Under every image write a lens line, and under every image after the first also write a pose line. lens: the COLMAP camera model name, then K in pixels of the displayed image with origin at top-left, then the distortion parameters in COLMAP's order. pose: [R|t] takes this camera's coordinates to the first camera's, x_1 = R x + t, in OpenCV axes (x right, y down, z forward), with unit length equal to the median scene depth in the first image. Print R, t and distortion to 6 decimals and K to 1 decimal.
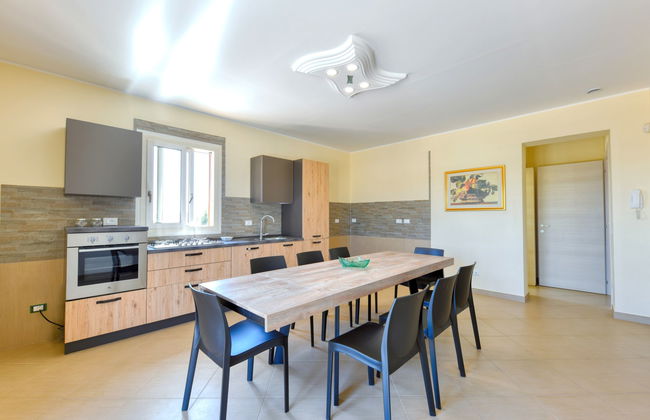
lens RADIAL K [[264.4, 0, 325.0], [0, 264.4, 210.0], [0, 0, 1]] dist [0.010881, 0.000102]
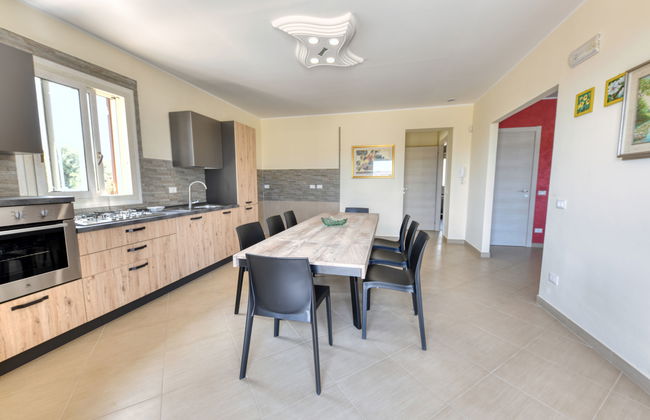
lens RADIAL K [[248.4, 0, 325.0], [0, 248.4, 210.0], [0, 0, 1]] dist [-0.000721, -0.000395]
pose [[0.864193, -0.055415, 0.500100, -0.285381], [-0.011833, 0.991404, 0.130303, 0.001751], [-0.503022, -0.118525, 0.856108, 0.050739]]
